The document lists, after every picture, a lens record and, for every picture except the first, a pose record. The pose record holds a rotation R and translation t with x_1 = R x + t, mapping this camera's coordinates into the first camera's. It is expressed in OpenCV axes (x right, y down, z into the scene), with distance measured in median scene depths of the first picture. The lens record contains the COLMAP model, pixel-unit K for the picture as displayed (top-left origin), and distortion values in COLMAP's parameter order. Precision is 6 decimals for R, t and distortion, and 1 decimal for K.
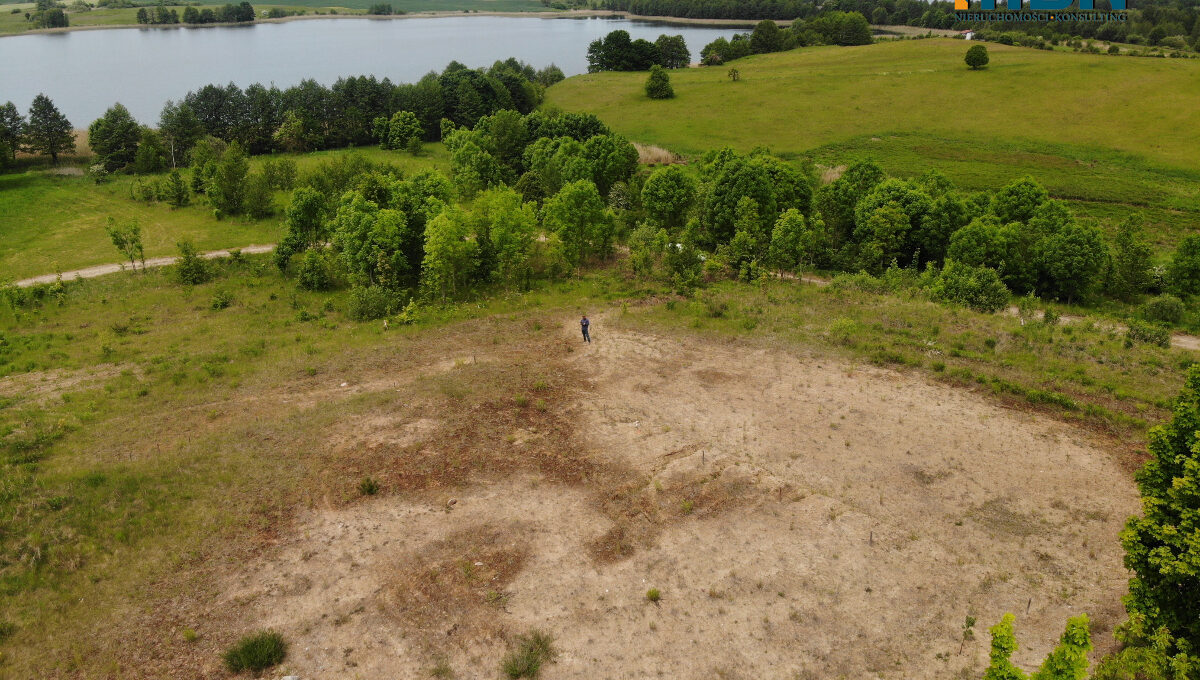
lens RADIAL K [[875.5, 0, 592.3], [0, 875.5, 336.1], [0, 0, 1]] dist [0.144688, -0.273480]
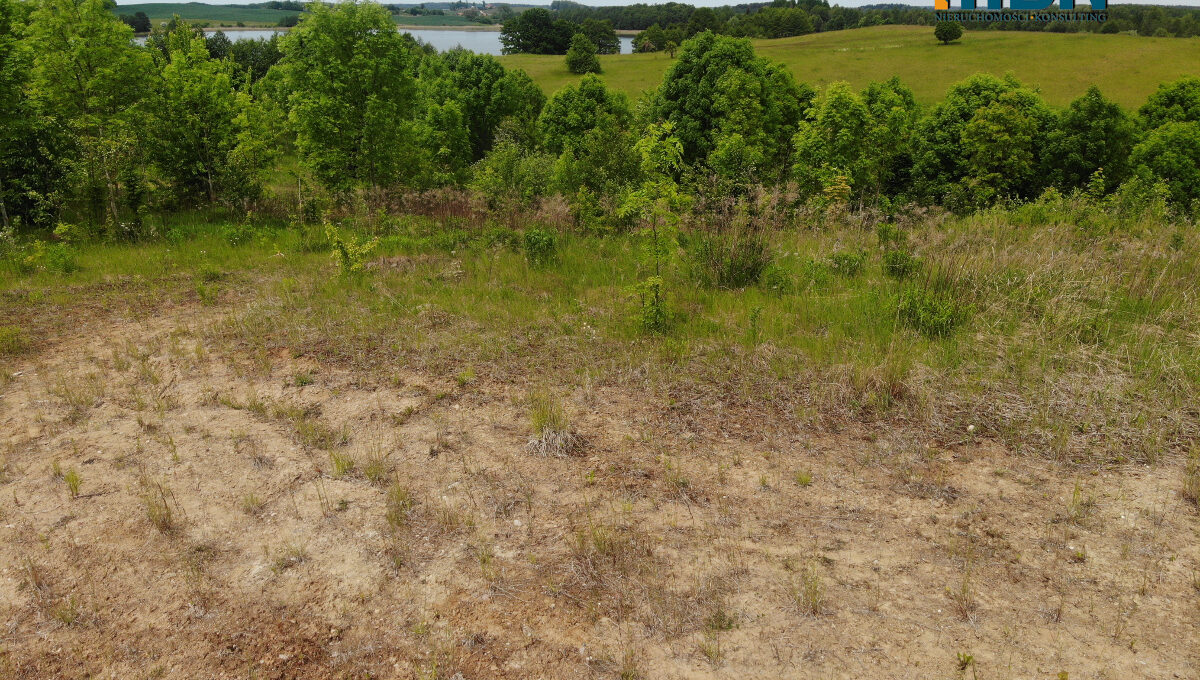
lens RADIAL K [[875.5, 0, 592.3], [0, 875.5, 336.1], [0, 0, 1]] dist [0.144688, -0.273480]
pose [[0.997291, -0.023676, 0.069640, 0.052360], [0.025621, 0.999303, -0.027166, -0.002256], [-0.068949, 0.028877, 0.997202, 0.461507]]
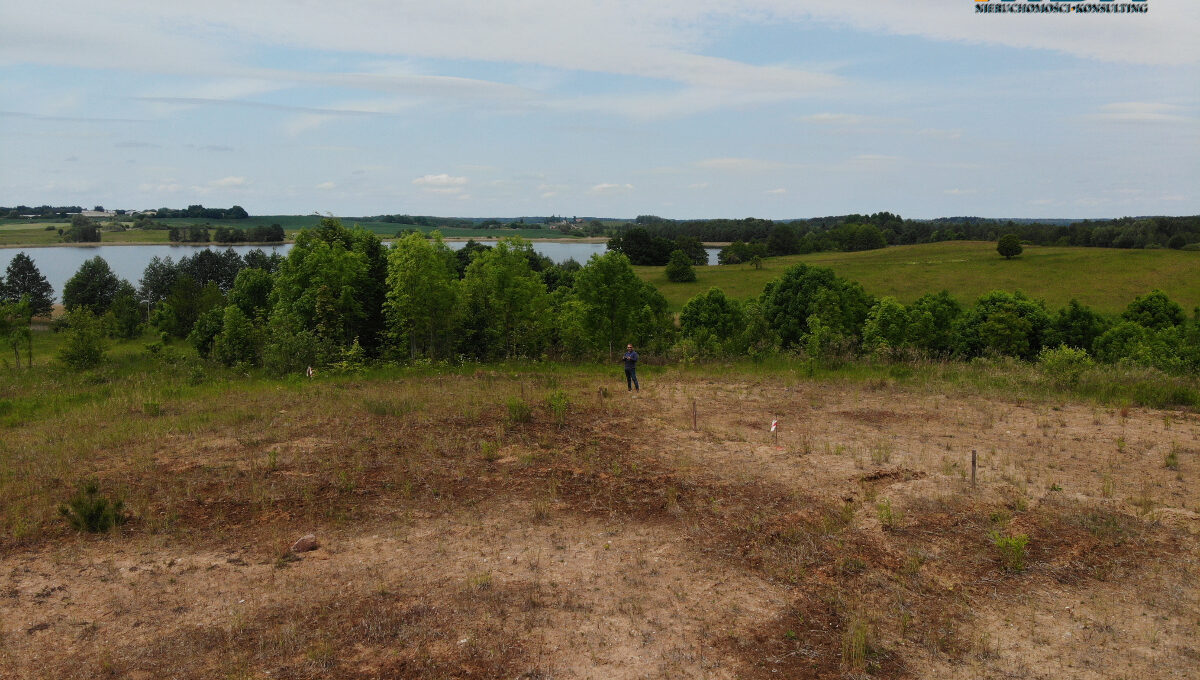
lens RADIAL K [[875.5, 0, 592.3], [0, 875.5, 336.1], [0, 0, 1]] dist [0.144688, -0.273480]
pose [[0.999863, 0.004101, -0.016006, -0.013932], [-0.007946, 0.968692, -0.248138, 0.067196], [0.014488, 0.248231, 0.968593, 0.222166]]
